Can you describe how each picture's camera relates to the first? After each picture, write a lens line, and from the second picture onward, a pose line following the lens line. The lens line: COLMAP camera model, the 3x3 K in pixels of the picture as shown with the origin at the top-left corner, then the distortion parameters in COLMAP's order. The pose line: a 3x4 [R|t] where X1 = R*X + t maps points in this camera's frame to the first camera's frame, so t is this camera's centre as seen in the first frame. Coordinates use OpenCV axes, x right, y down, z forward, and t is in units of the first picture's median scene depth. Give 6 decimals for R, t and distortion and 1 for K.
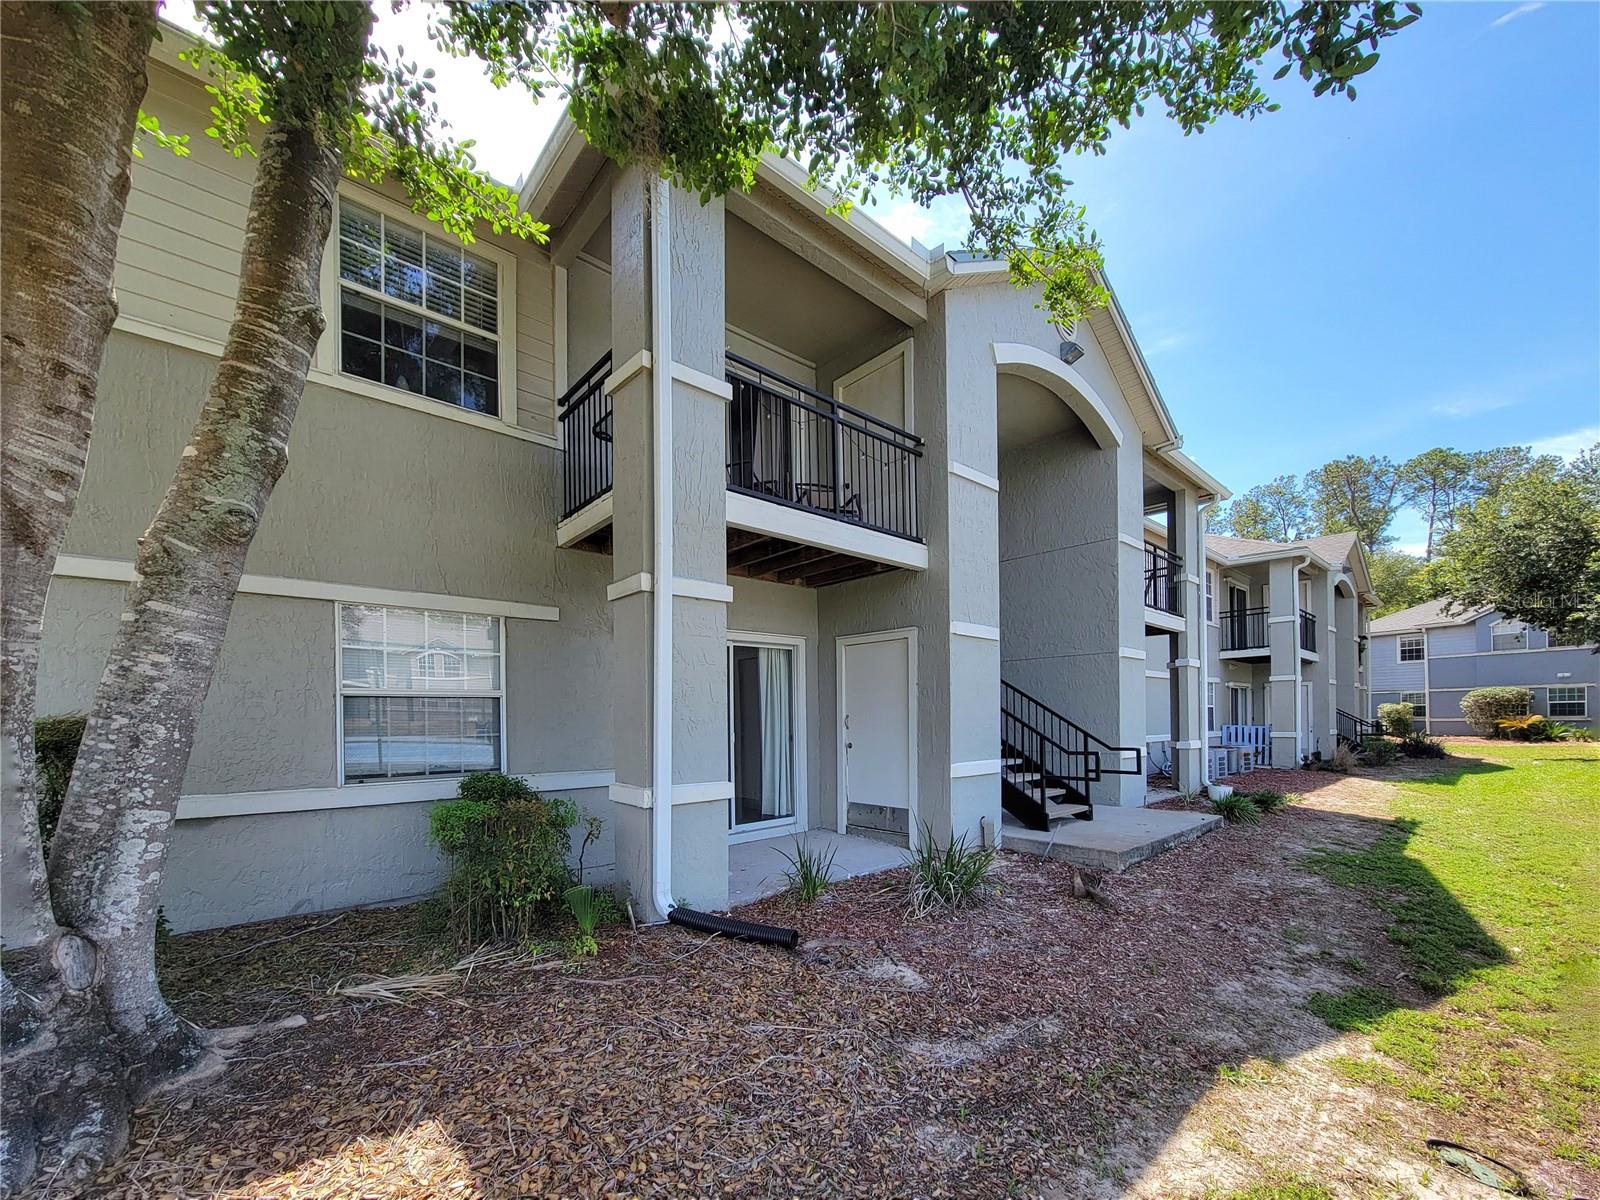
lens RADIAL K [[627.4, 0, 807.9], [0, 627.4, 611.4], [0, 0, 1]] dist [-0.001680, 0.000053]
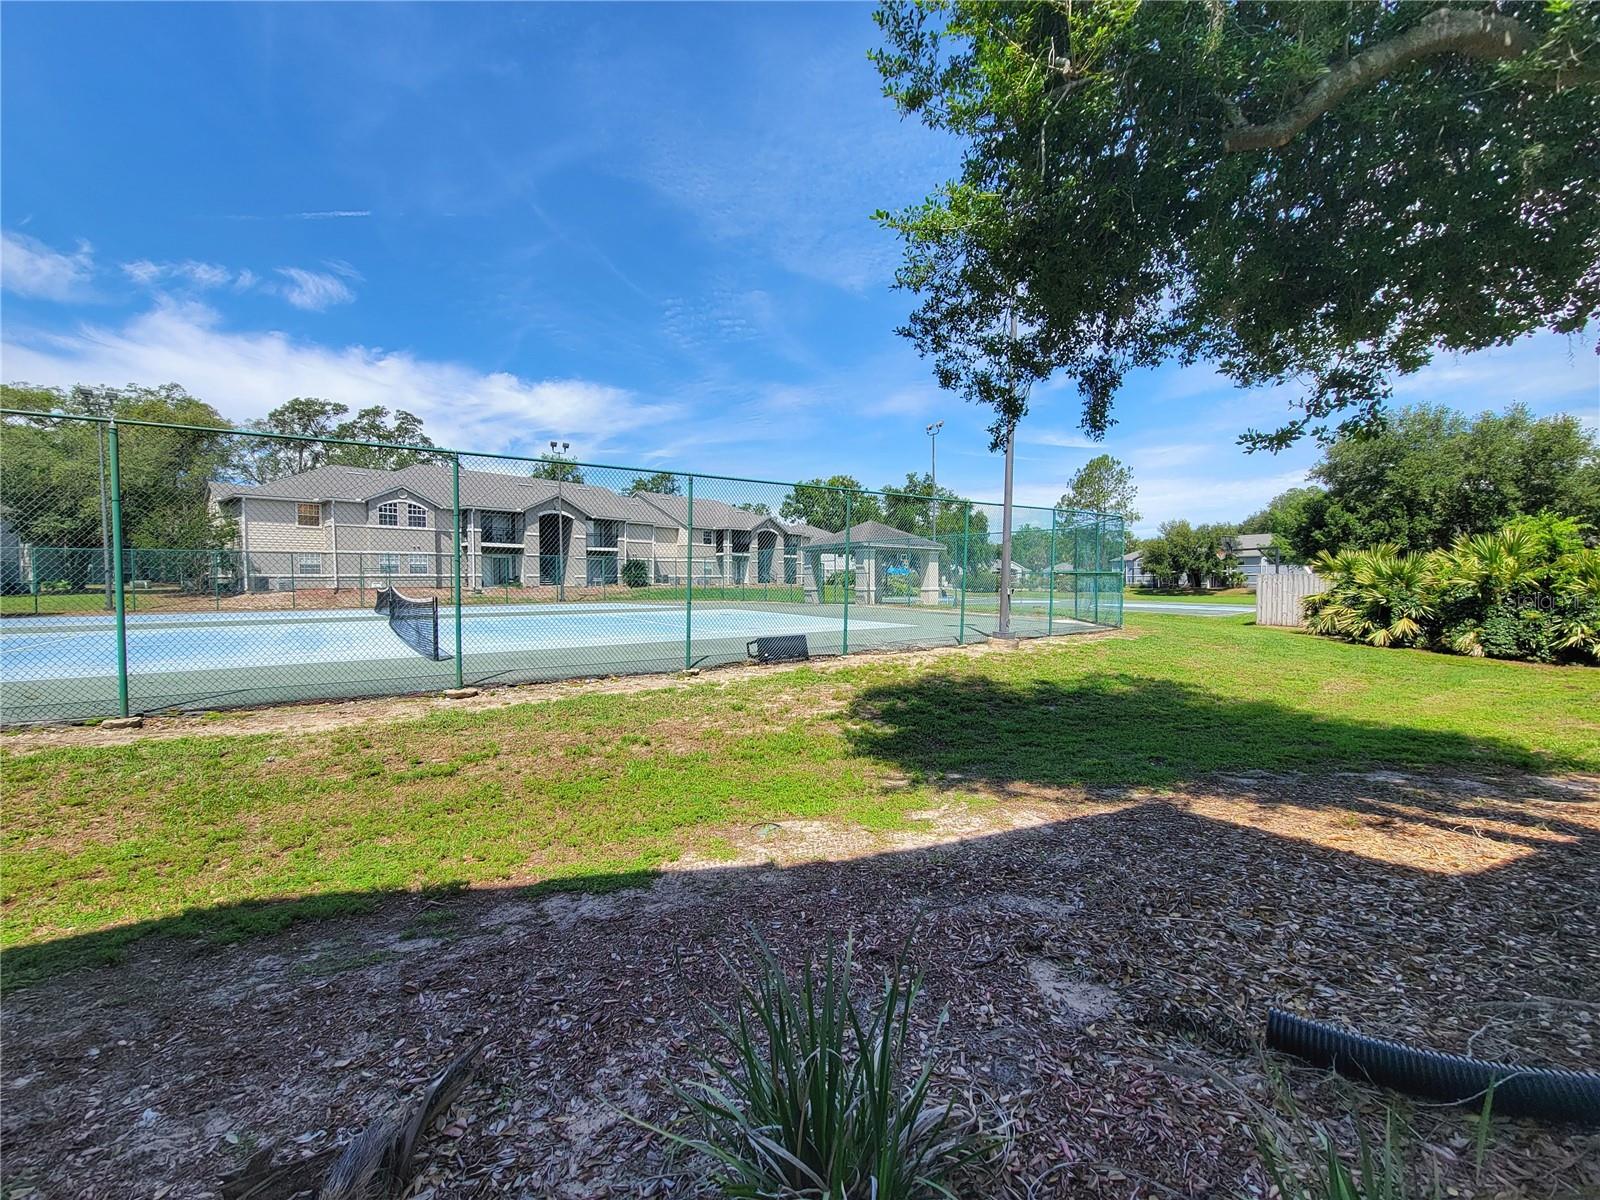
lens RADIAL K [[644.0, 0, 798.3], [0, 644.0, 584.4], [0, 0, 1]] dist [-0.001937, -0.000177]
pose [[-0.941399, 0.012298, 0.337072, 0.154515], [-0.042285, 0.987148, -0.154113, 0.228880], [-0.334635, -0.159335, -0.928780, 1.471072]]
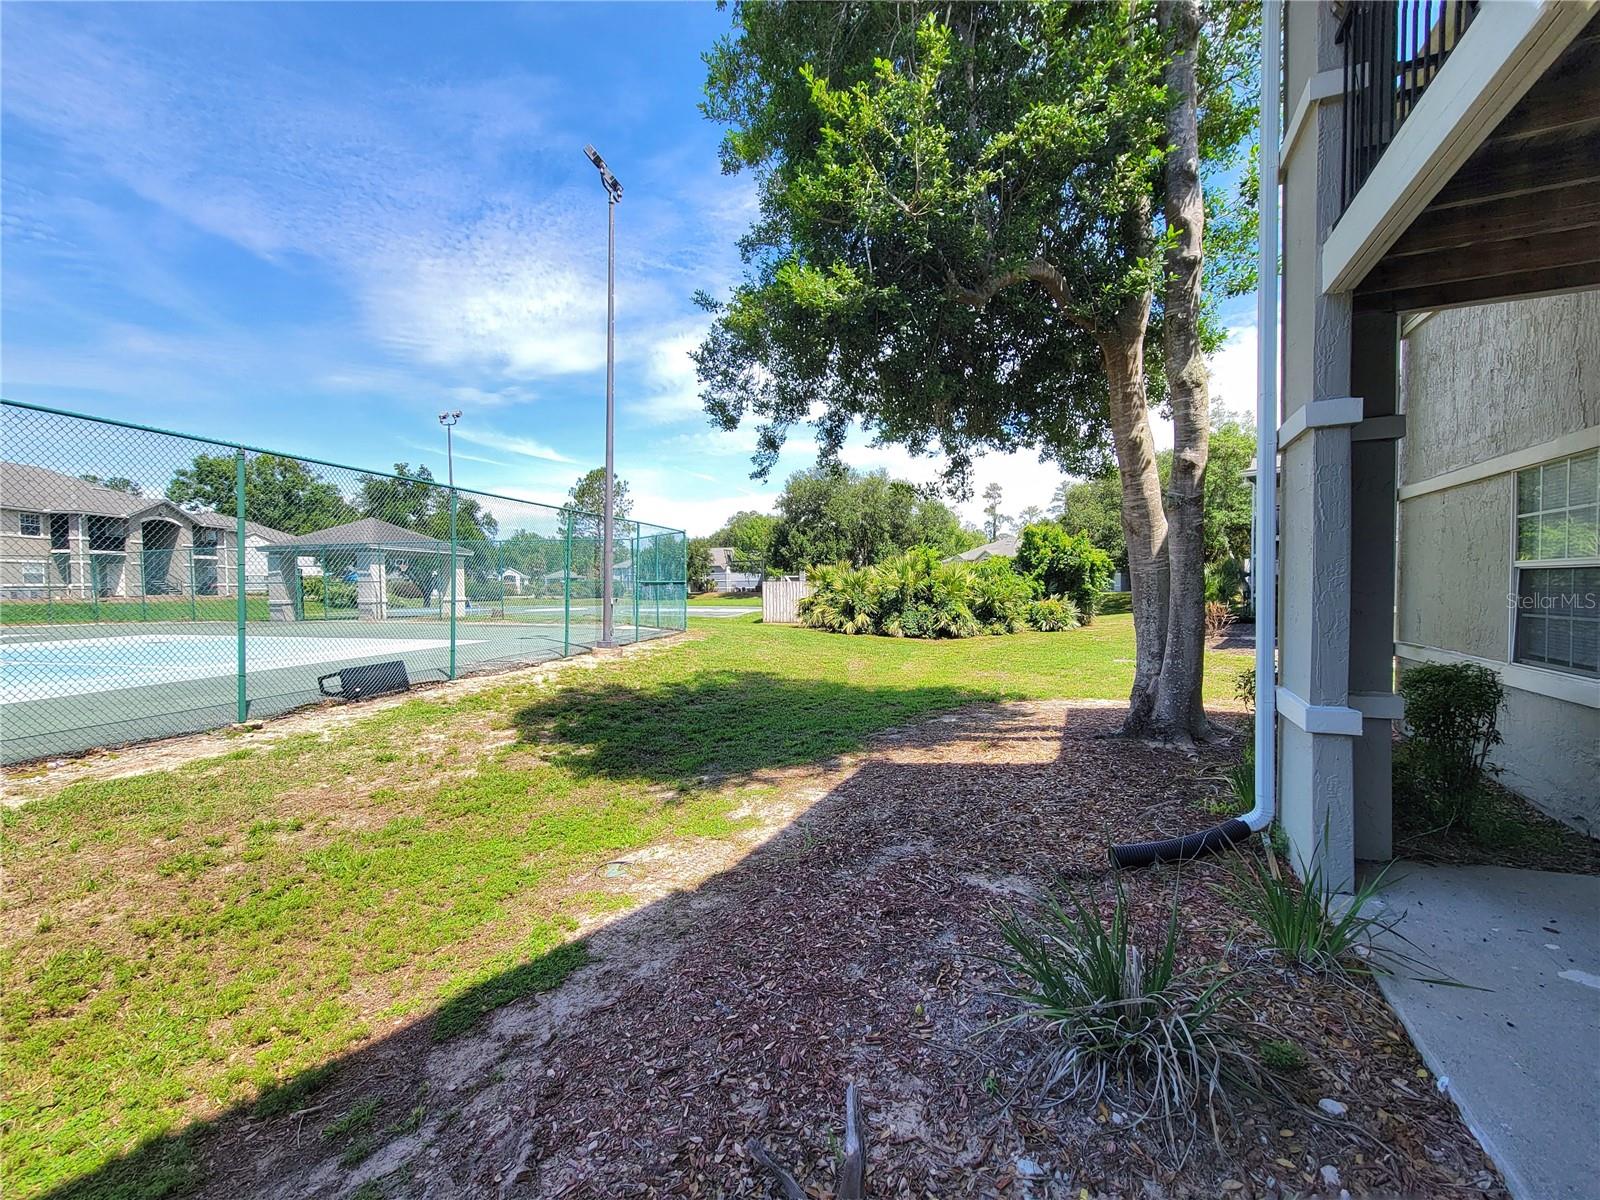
lens RADIAL K [[648.6, 0, 800.0], [0, 648.6, 600.0], [0, 0, 1]] dist [-0.000476, 0.000016]
pose [[-0.917839, 0.030767, -0.395759, 0.651522], [0.086087, 0.988692, -0.122788, 0.207379], [0.387506, -0.146769, -0.910109, 1.505881]]
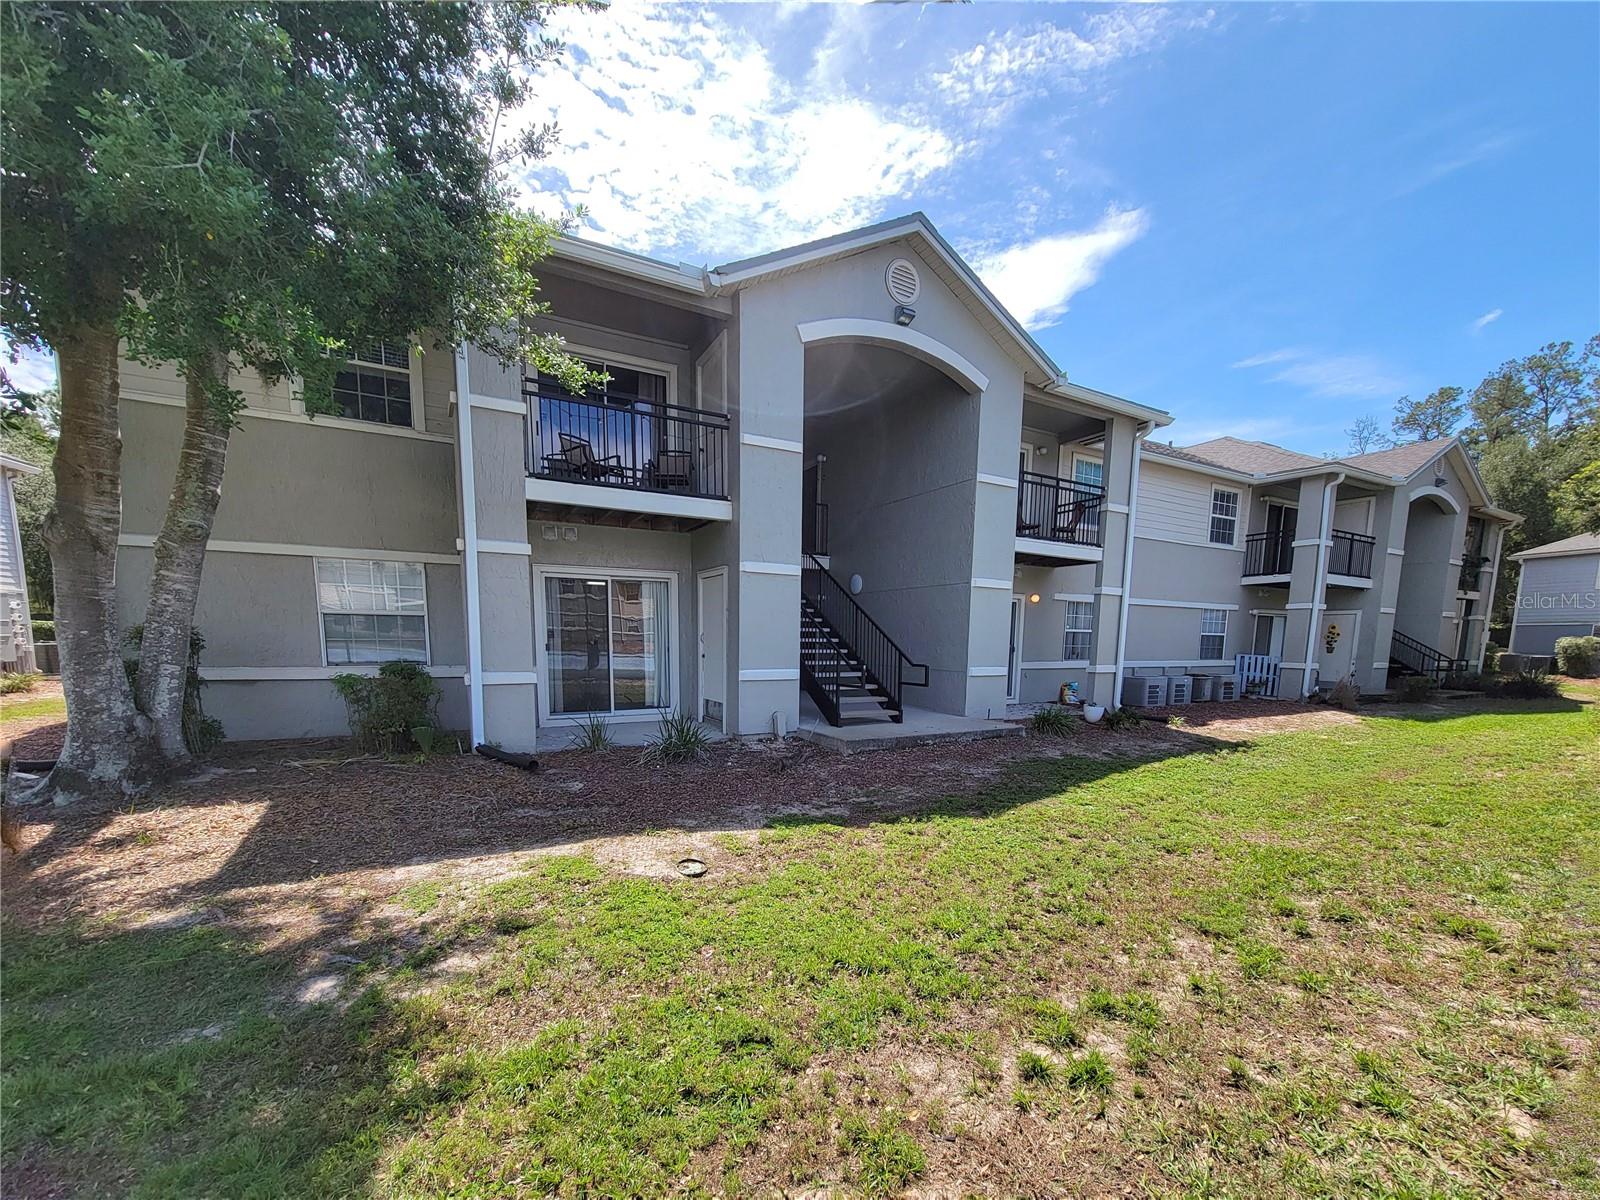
lens RADIAL K [[648.6, 0, 800.0], [0, 648.6, 600.0], [0, 0, 1]] dist [-0.000476, 0.000016]
pose [[0.972363, 0.009173, -0.233294, 0.934675], [0.016547, 0.994008, 0.108052, -0.069008], [0.232887, -0.108926, 0.966384, -0.381420]]
